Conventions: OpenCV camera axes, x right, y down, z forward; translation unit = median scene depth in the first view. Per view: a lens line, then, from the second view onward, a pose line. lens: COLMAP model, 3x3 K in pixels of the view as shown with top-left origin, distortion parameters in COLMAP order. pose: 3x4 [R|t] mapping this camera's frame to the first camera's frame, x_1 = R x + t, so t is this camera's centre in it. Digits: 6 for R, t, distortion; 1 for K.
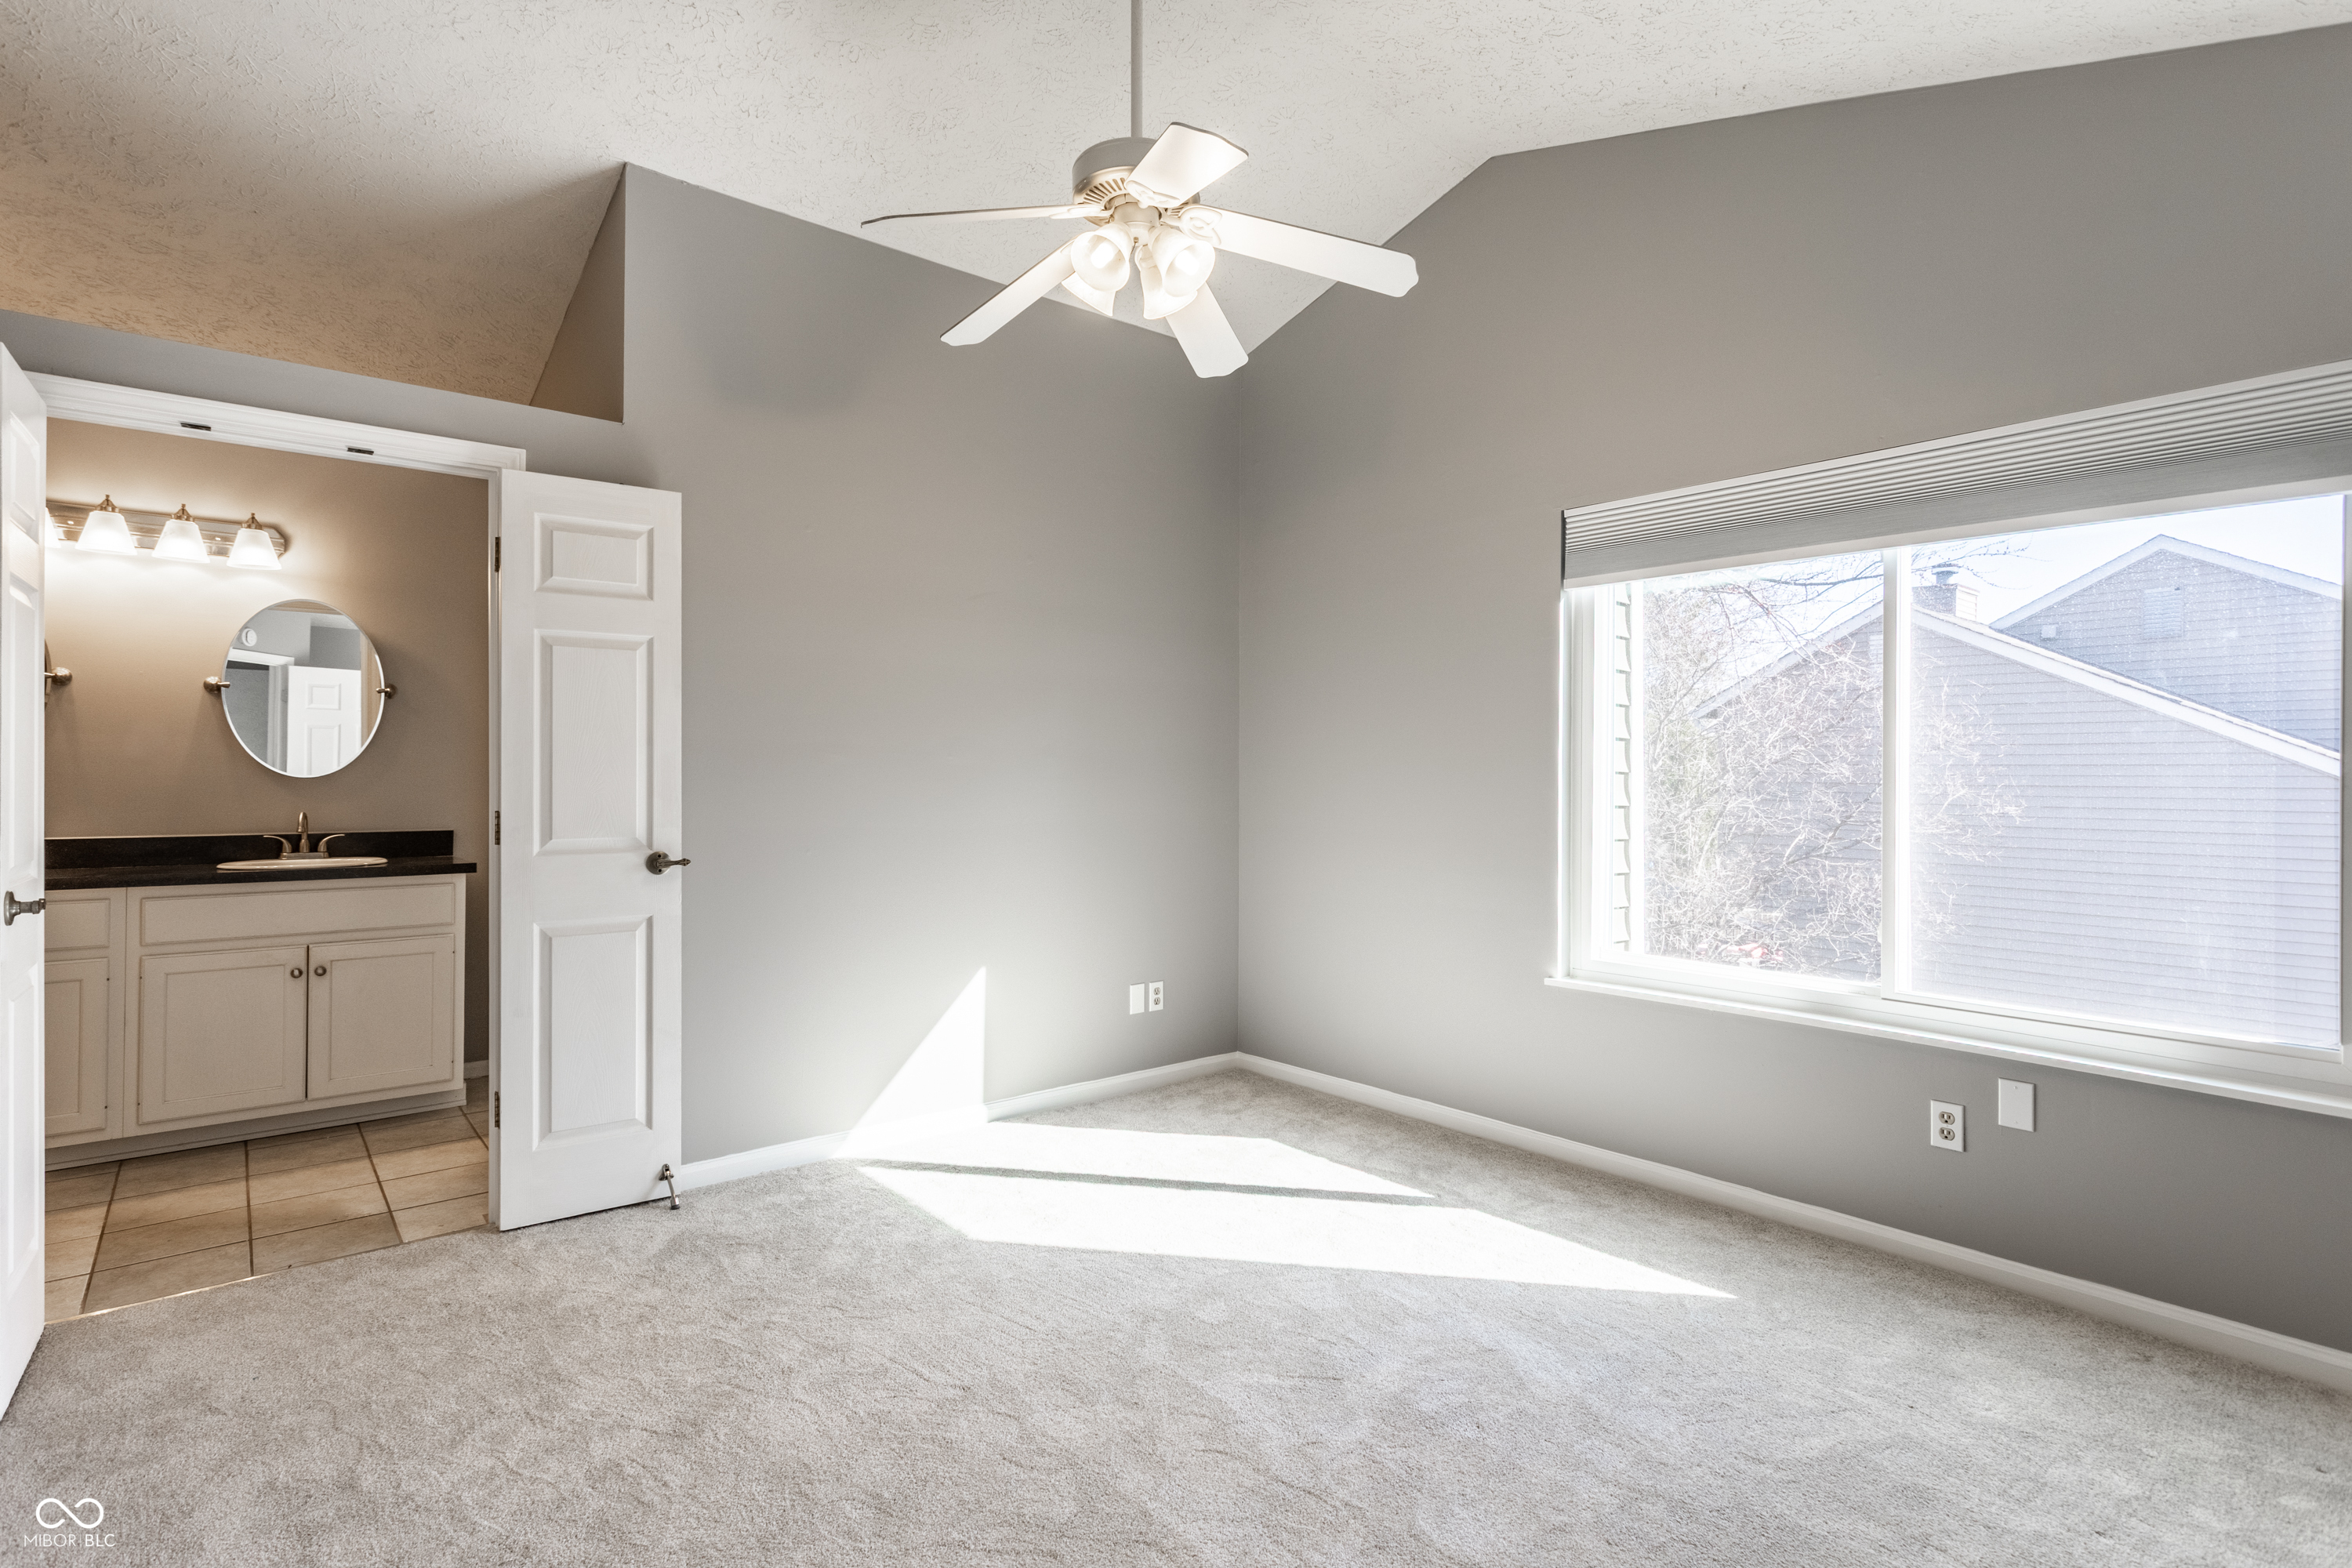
lens RADIAL K [[1084.7, 0, 1170.0], [0, 1084.7, 767.1], [0, 0, 1]] dist [0.000520, 0.000217]
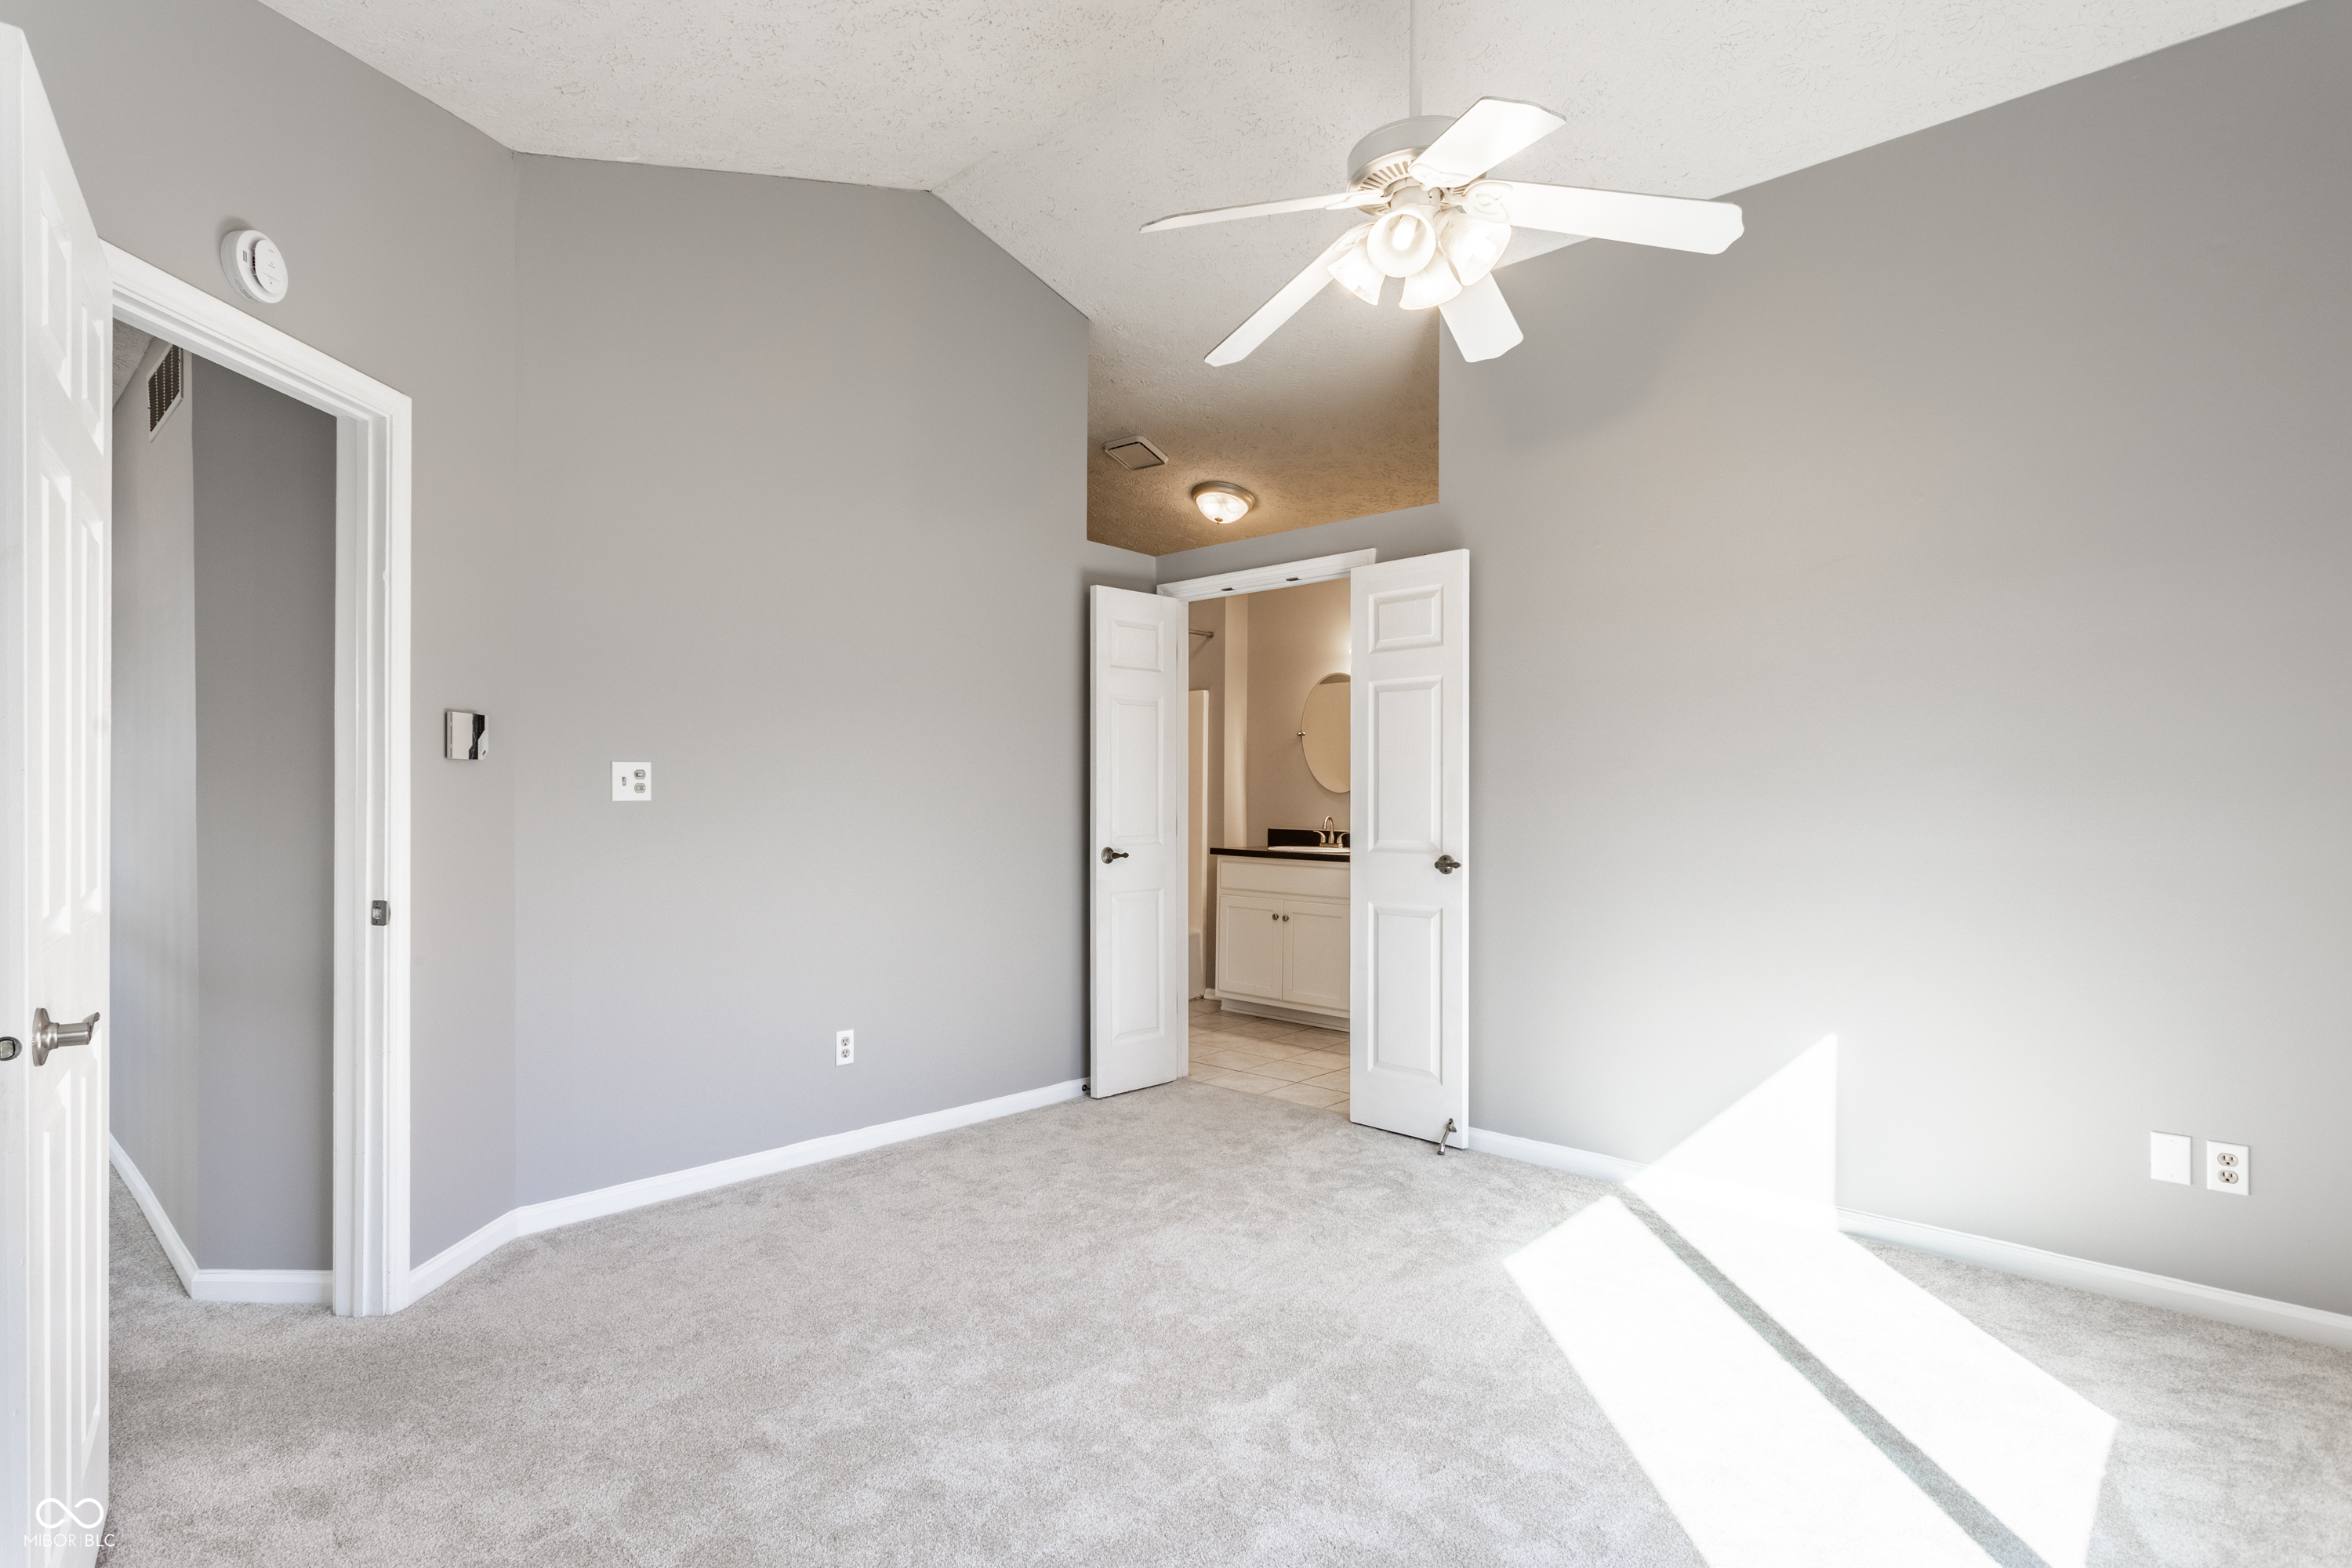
lens RADIAL K [[1159.6, 0, 1162.0], [0, 1159.6, 804.2], [0, 0, 1]] dist [-0.003544, -0.000389]
pose [[0.155605, 0.002546, -0.987816, 0.746039], [0.004034, 0.999987, 0.003213, 0.017100], [0.987811, -0.004485, 0.155593, 0.498079]]
